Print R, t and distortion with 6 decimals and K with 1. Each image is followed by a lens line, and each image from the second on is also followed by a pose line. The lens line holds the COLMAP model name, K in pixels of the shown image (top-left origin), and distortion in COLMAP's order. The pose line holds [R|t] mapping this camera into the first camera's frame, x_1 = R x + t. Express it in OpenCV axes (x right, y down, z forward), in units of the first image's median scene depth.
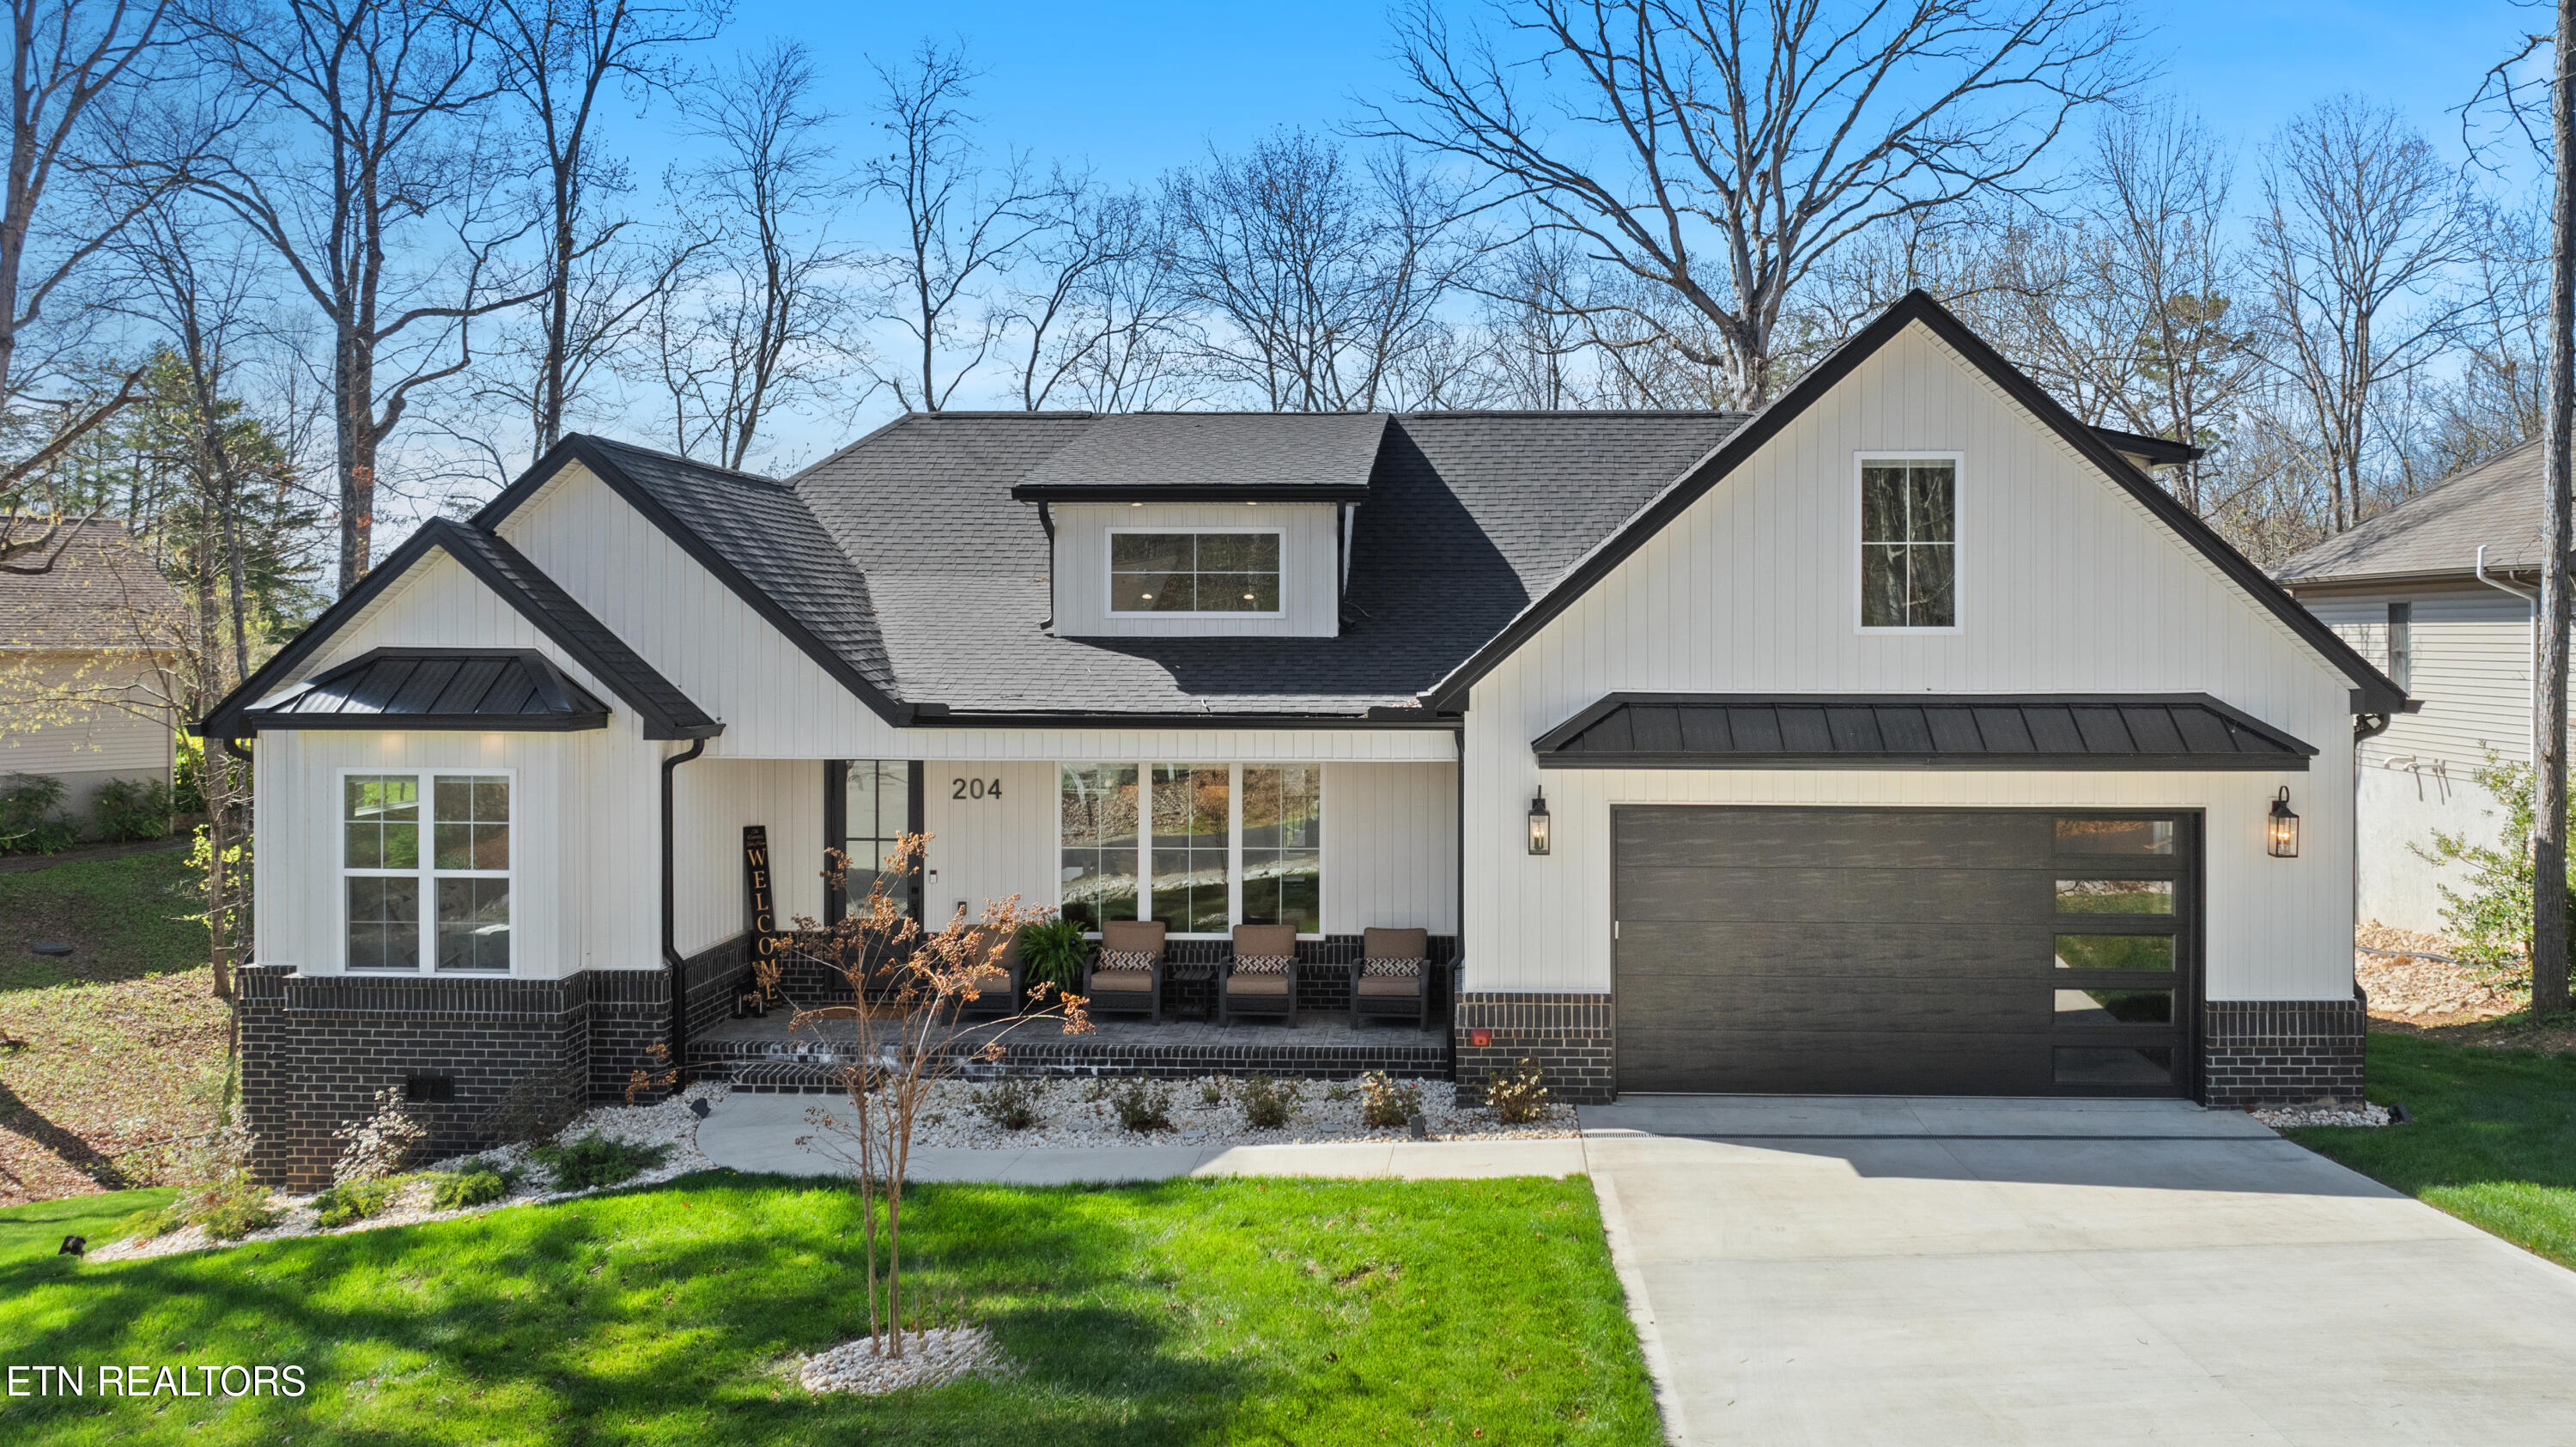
lens RADIAL K [[1888.1, 0, 1310.0], [0, 1888.1, 655.9], [0, 0, 1]] dist [-0.009019, -0.006688]
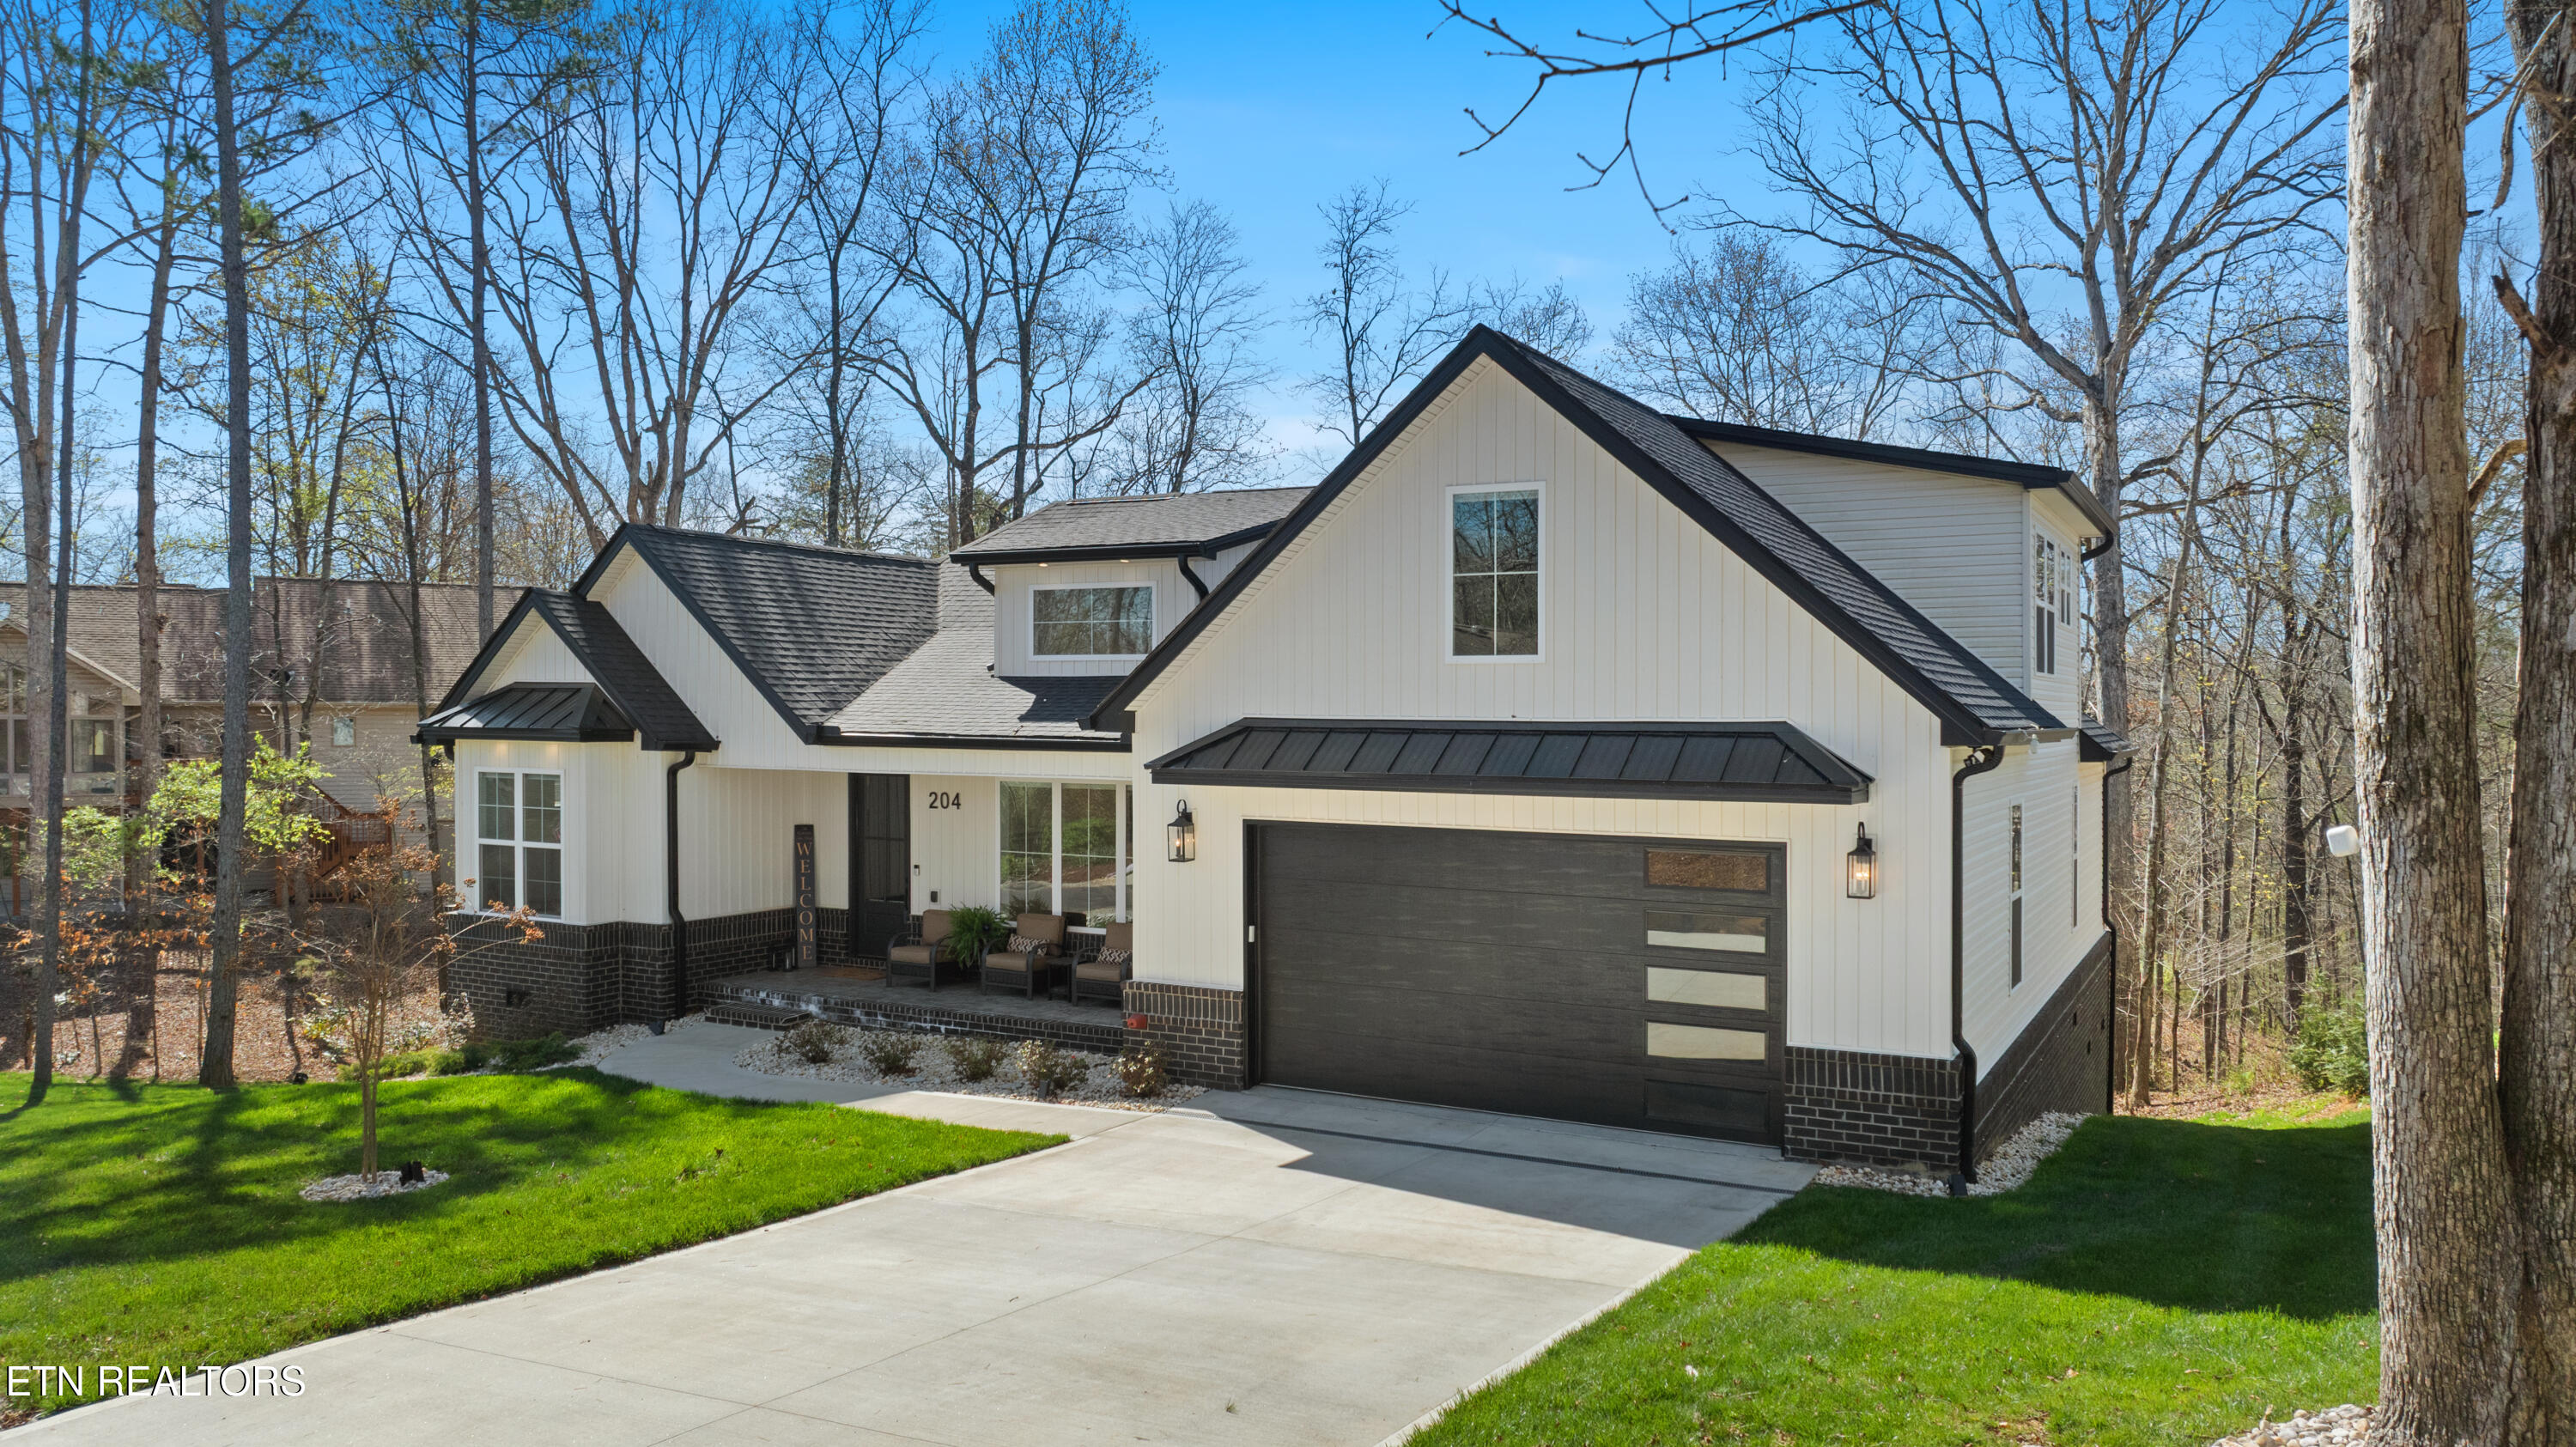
lens RADIAL K [[1667.0, 0, 1284.2], [0, 1667.0, 731.7], [0, 0, 1]] dist [-0.006711, -0.000109]
pose [[0.907137, 0.010706, -0.420699, 0.591108], [-0.010609, 0.999940, 0.002571, 0.024896], [0.420701, 0.002131, 0.907197, 0.129362]]
